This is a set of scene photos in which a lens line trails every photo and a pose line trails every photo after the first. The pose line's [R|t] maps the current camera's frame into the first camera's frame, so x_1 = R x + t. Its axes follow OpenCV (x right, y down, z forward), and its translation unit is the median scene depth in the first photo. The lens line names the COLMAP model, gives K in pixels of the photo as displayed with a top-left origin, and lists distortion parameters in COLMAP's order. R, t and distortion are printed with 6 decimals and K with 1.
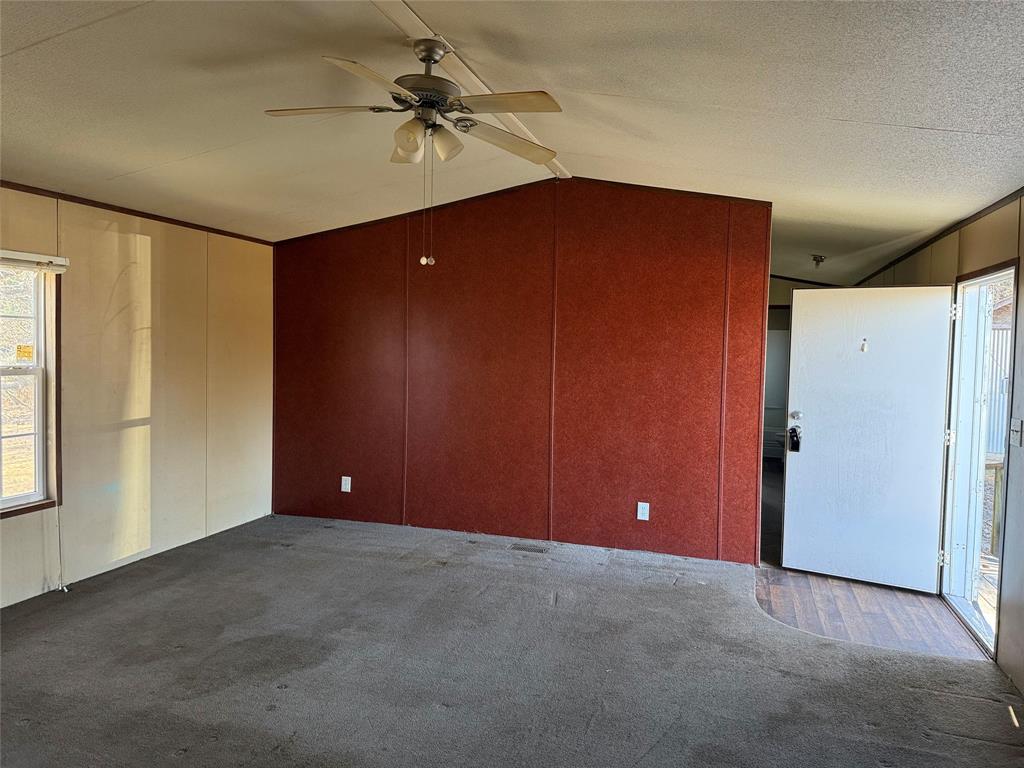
lens RADIAL K [[715.0, 0, 508.2], [0, 715.0, 385.0], [0, 0, 1]] dist [0.070727, -0.105228]
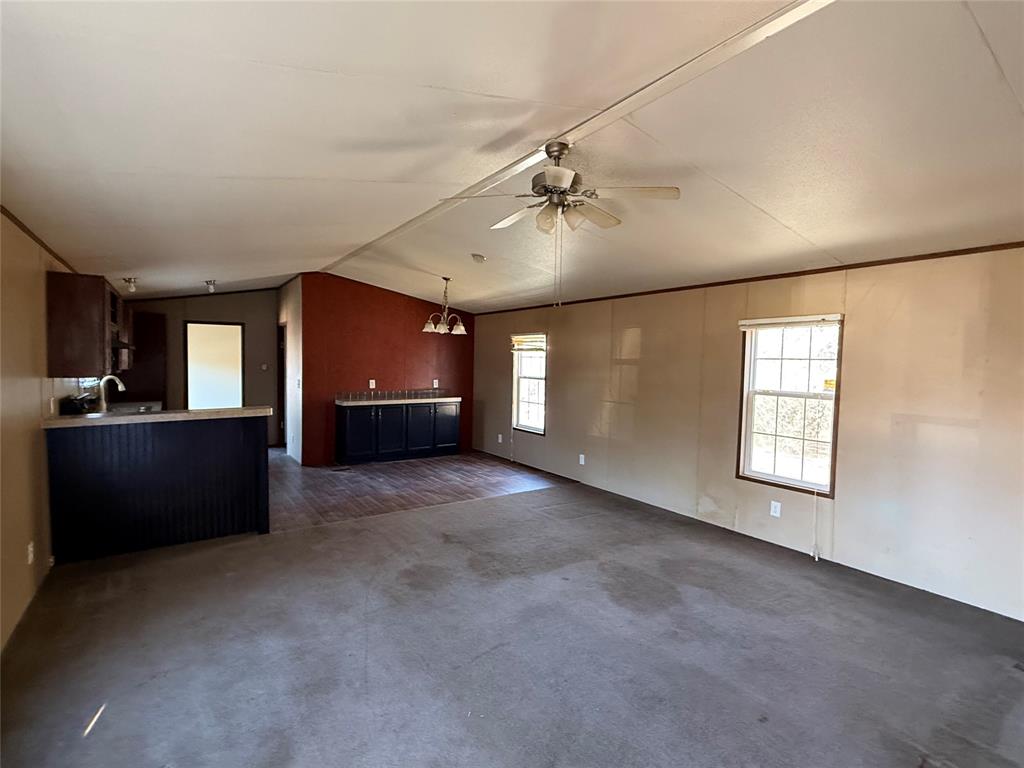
lens RADIAL K [[504.4, 0, 509.3], [0, 504.4, 384.4], [0, 0, 1]] dist [-0.000791, -0.001313]
pose [[-0.624448, 0.002849, -0.781061, 0.418155], [-0.076534, 0.994958, 0.064817, -0.051408], [0.777307, 0.100253, -0.621082, 0.953489]]
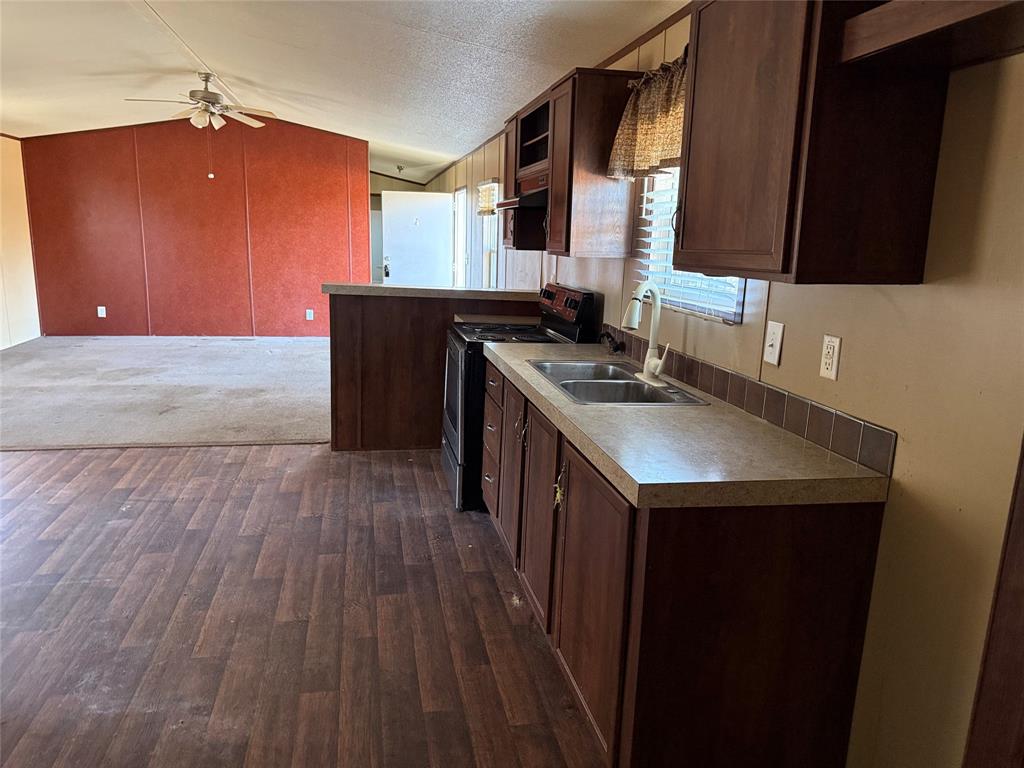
lens RADIAL K [[715.0, 0, 508.2], [0, 715.0, 385.0], [0, 0, 1]] dist [0.070727, -0.105228]
pose [[0.873769, -0.095144, 0.476943, -0.283769], [0.014495, 0.985336, 0.170006, 0.058692], [-0.486125, -0.141633, 0.862336, -0.920495]]
